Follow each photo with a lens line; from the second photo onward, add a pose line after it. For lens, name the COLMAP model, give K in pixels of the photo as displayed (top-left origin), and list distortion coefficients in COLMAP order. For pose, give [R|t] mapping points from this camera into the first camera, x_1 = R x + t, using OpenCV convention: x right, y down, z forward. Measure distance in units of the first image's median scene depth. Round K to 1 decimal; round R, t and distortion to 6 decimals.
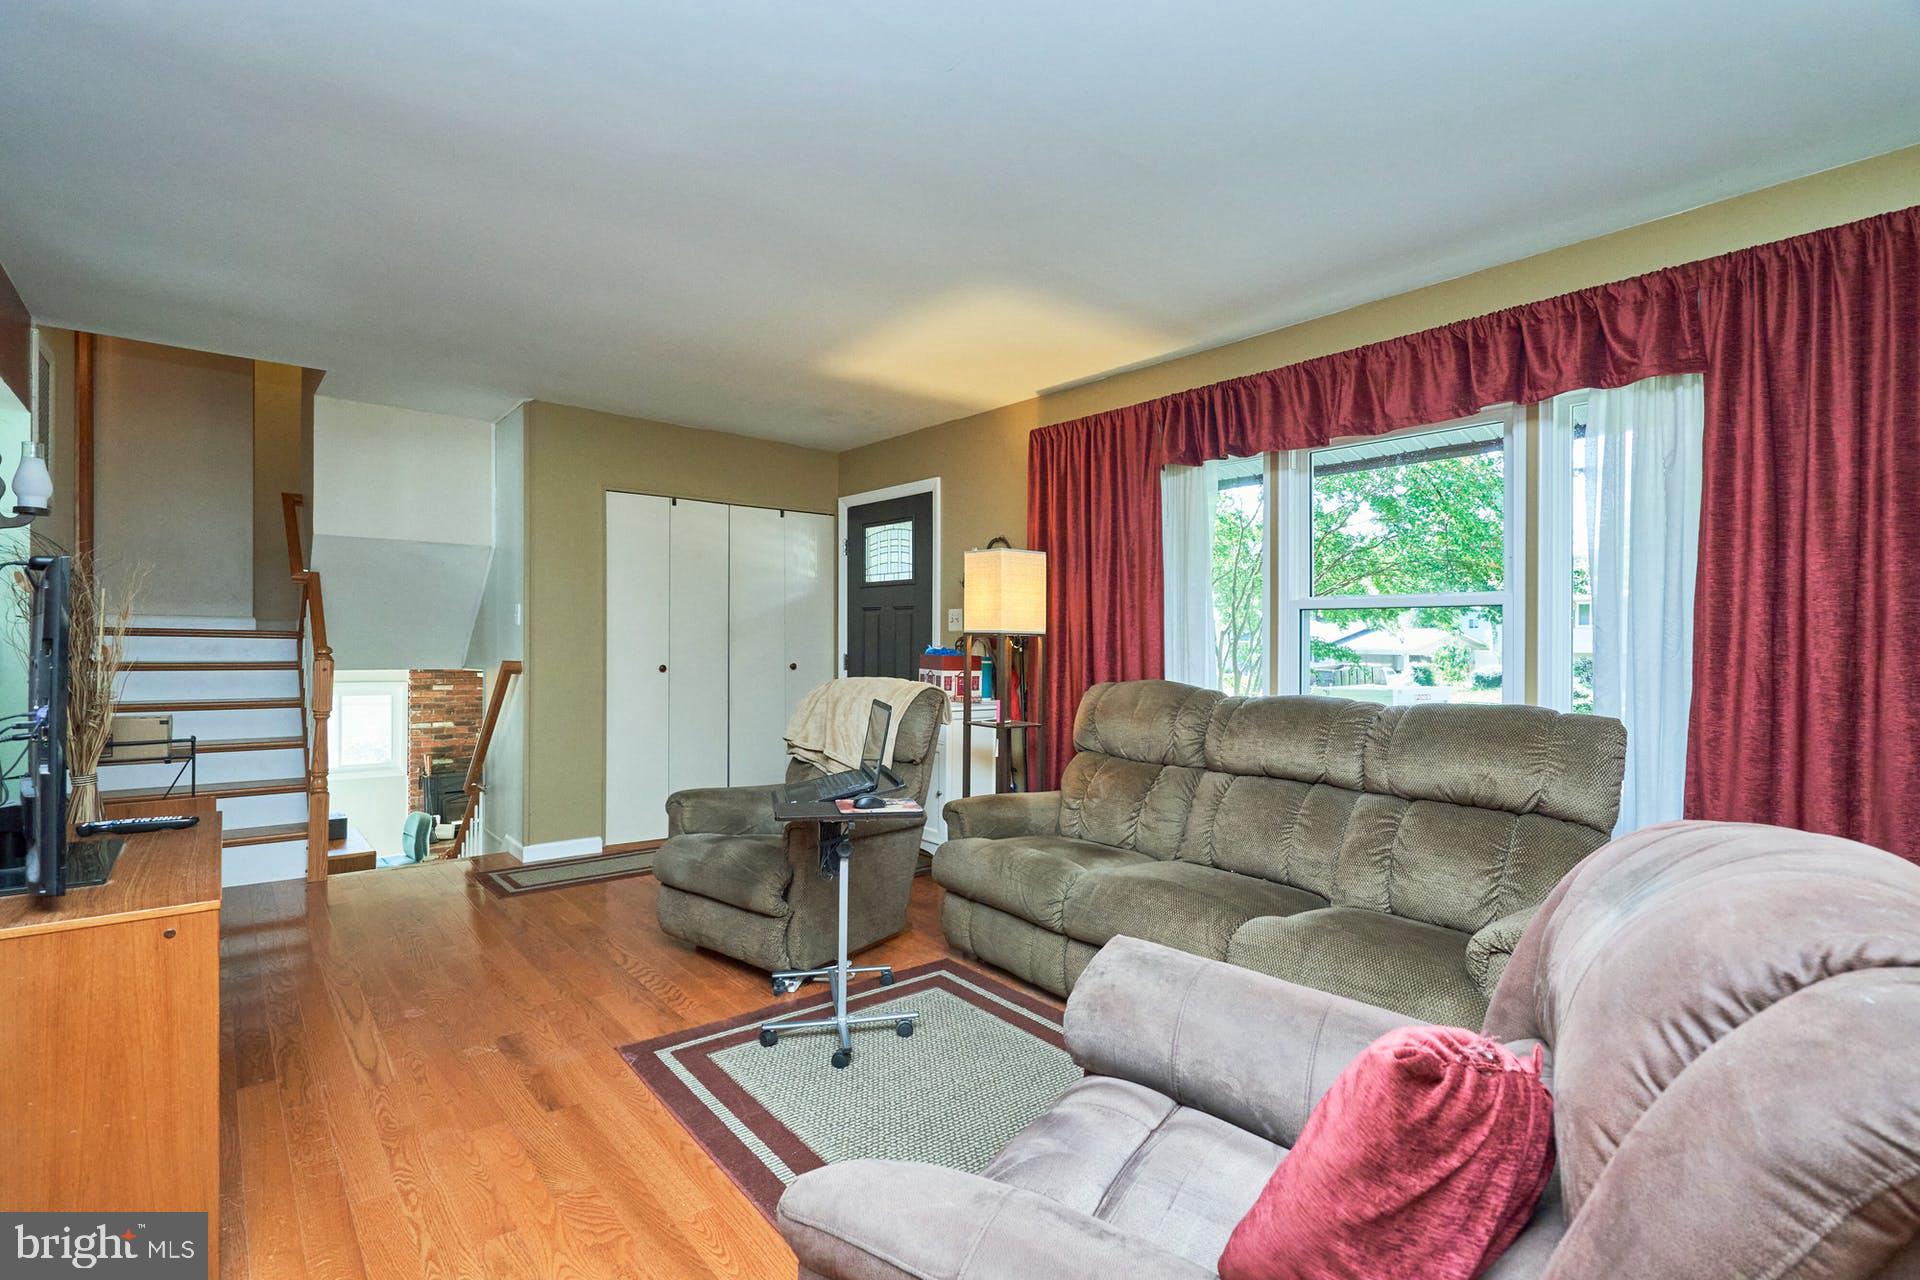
lens RADIAL K [[900.7, 0, 962.3], [0, 900.7, 647.5], [0, 0, 1]] dist [0.002529, 0.001082]
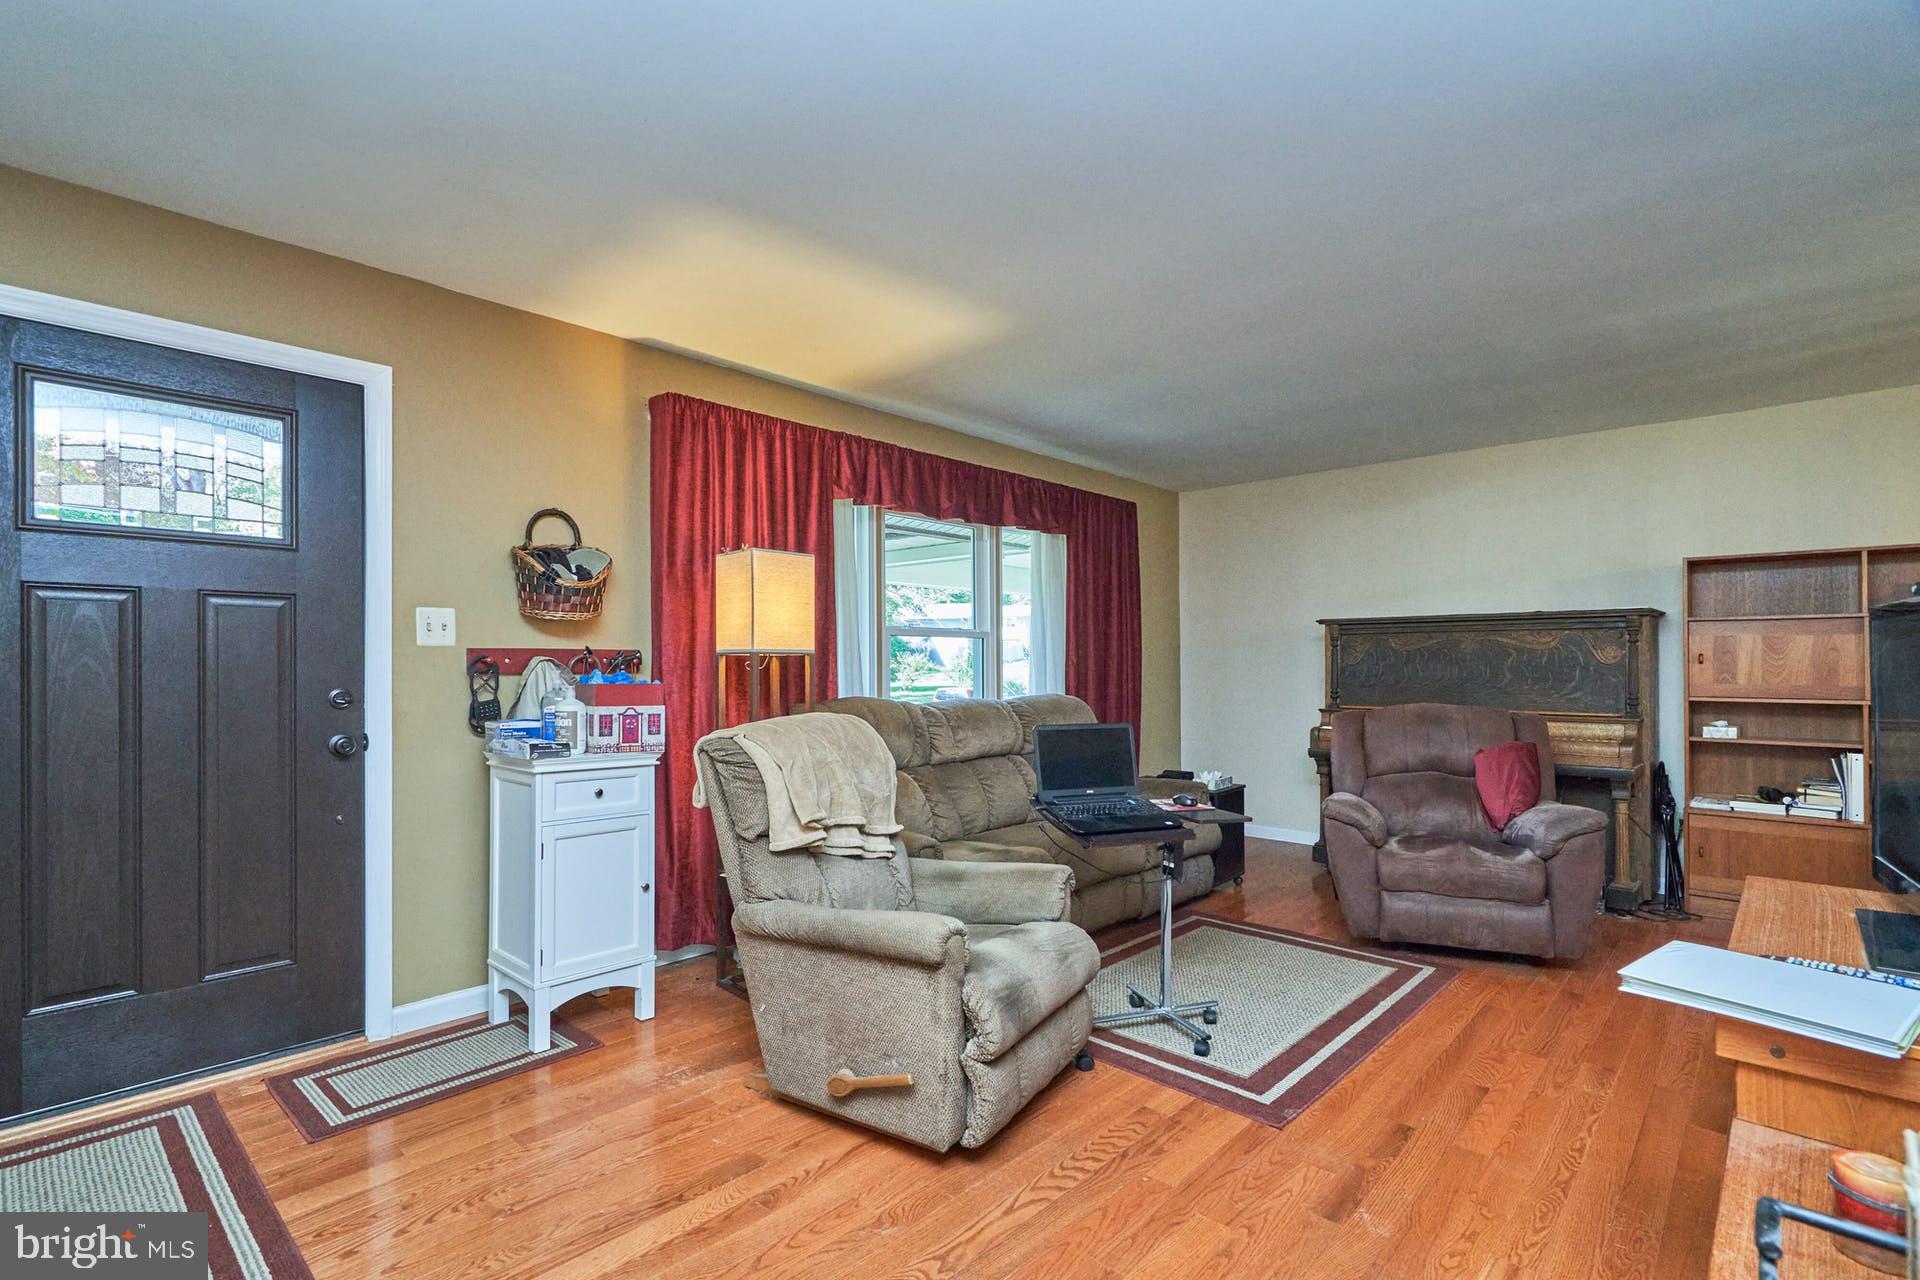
lens RADIAL K [[900.7, 0, 962.3], [0, 900.7, 647.5], [0, 0, 1]] dist [0.002529, 0.001082]
pose [[-0.133962, 0.004405, 0.990977, -0.950729], [0.001008, 0.999990, -0.004308, -0.020204], [-0.990986, 0.000422, -0.133965, 1.108376]]
